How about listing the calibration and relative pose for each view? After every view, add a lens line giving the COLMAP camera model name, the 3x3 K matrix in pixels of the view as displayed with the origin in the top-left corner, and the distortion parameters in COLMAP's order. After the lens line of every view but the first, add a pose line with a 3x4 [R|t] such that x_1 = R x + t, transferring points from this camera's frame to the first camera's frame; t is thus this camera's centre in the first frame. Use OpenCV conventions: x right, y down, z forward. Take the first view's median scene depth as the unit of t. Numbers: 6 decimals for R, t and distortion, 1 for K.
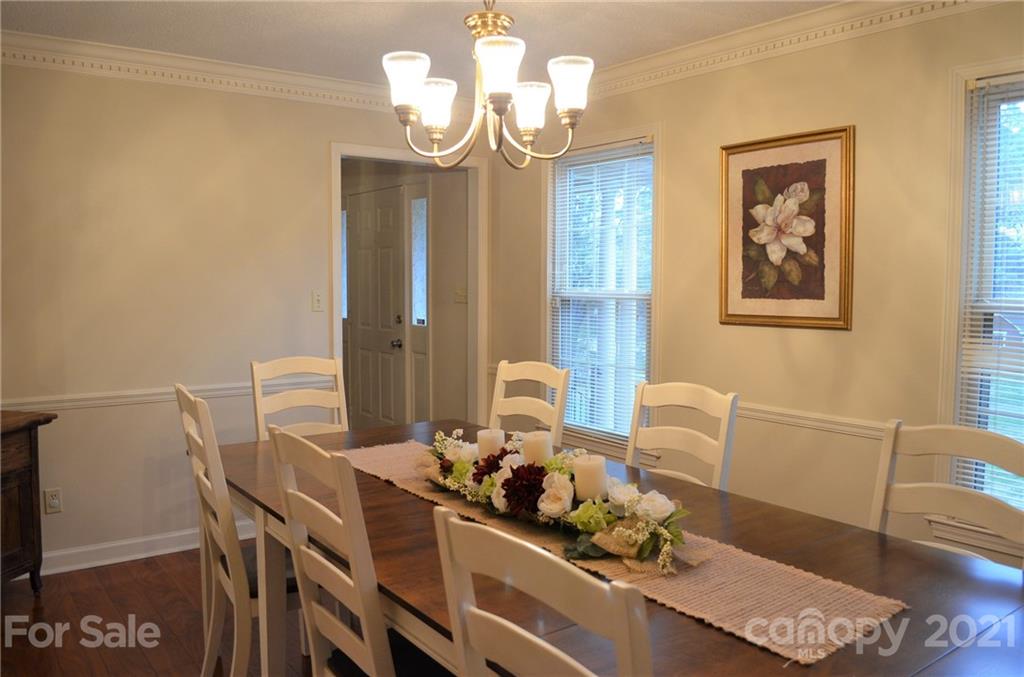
lens RADIAL K [[807.1, 0, 516.6], [0, 807.1, 339.9], [0, 0, 1]] dist [-0.079610, 0.006585]
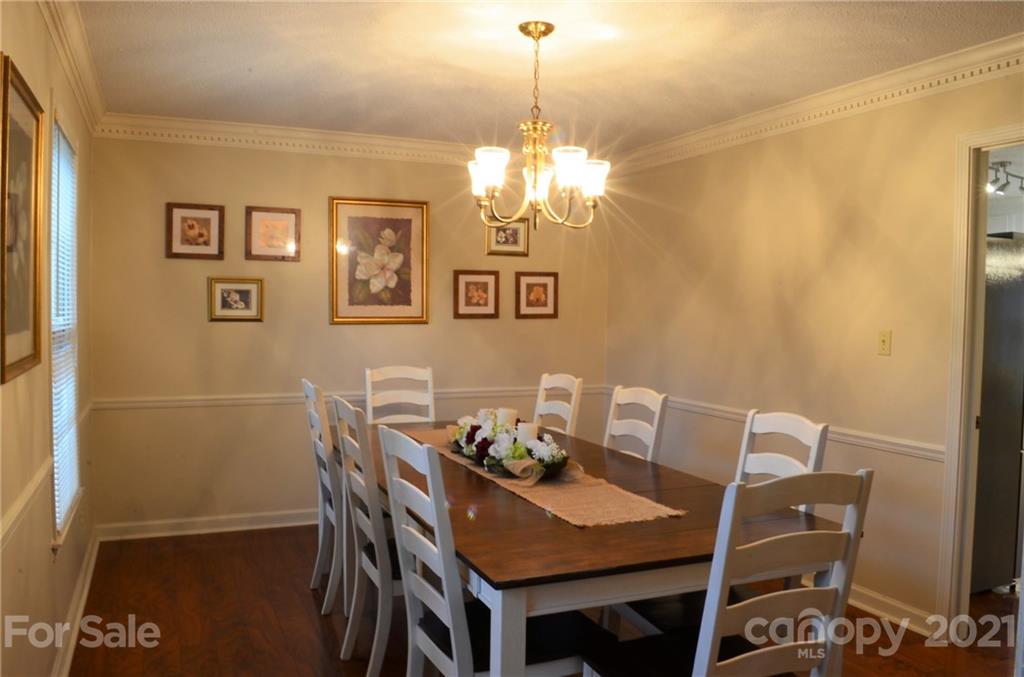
lens RADIAL K [[807.1, 0, 516.6], [0, 807.1, 339.9], [0, 0, 1]] dist [-0.079610, 0.006585]
pose [[0.979017, 0.031648, -0.201304, 0.195949], [-0.040254, 0.998436, -0.038798, 0.025708], [0.199761, 0.046087, 0.978760, -0.268478]]
